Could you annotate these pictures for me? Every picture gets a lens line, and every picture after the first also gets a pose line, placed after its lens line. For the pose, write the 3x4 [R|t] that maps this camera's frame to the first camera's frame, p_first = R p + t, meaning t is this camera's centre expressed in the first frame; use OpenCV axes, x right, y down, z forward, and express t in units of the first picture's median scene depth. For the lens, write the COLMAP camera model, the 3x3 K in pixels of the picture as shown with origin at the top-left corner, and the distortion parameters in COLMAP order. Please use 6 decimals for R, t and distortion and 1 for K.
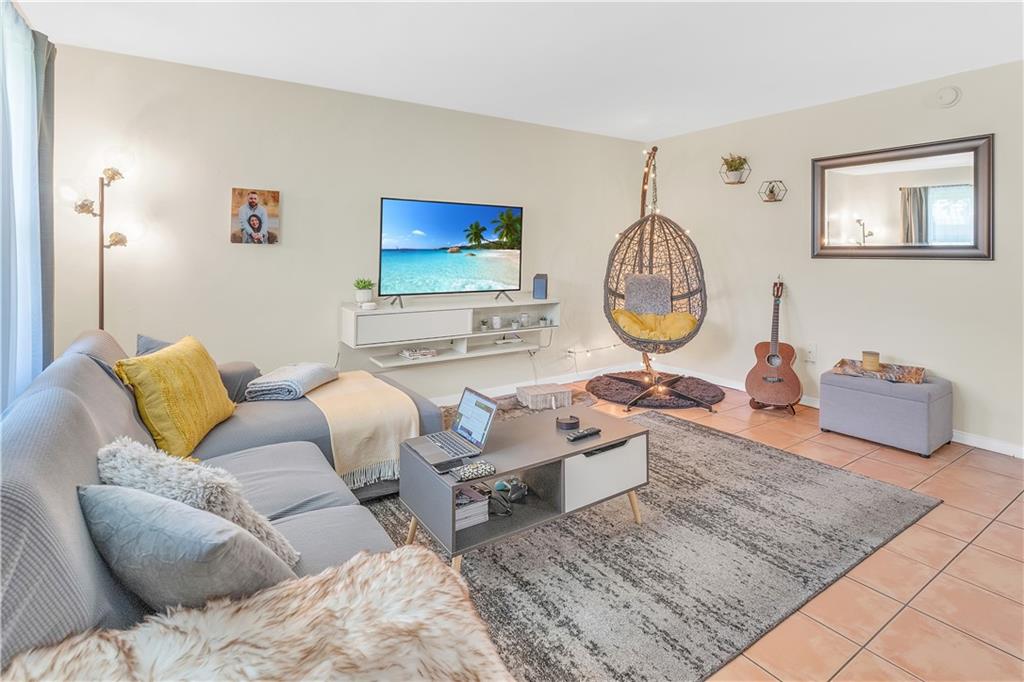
lens RADIAL K [[503.3, 0, 513.7], [0, 503.3, 339.3], [0, 0, 1]] dist [-0.001323, 0.000932]
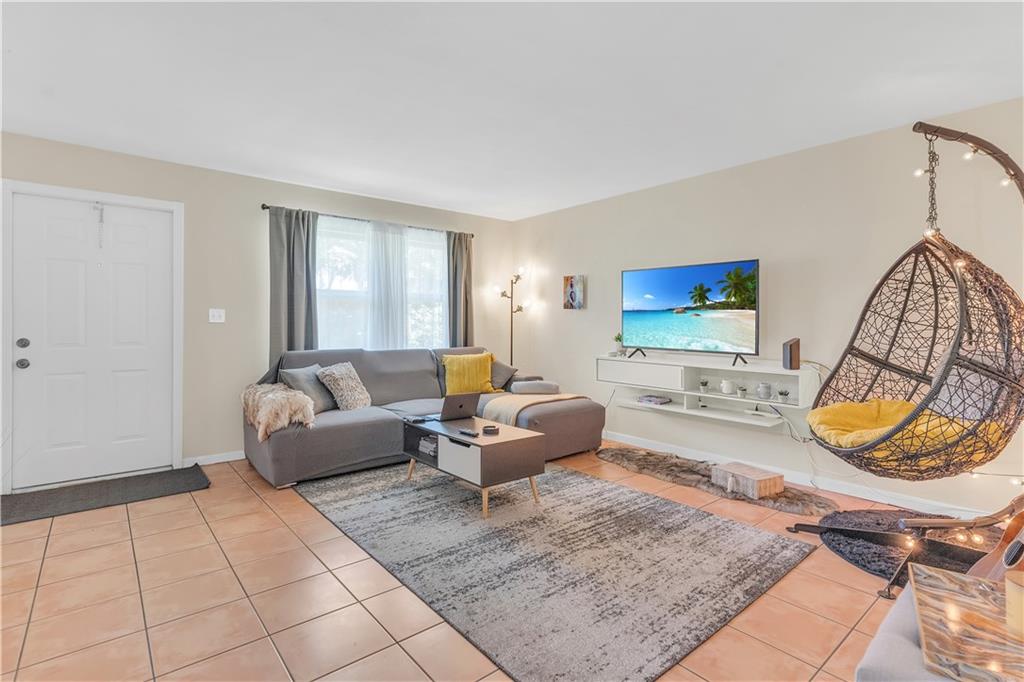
lens RADIAL K [[503.3, 0, 514.9], [0, 503.3, 337.1], [0, 0, 1]] dist [-0.001323, 0.000932]
pose [[0.101137, 0.024976, -0.994559, 0.929486], [-0.191468, 0.981485, 0.005177, -0.057567], [0.976274, 0.189902, 0.104047, 0.542113]]
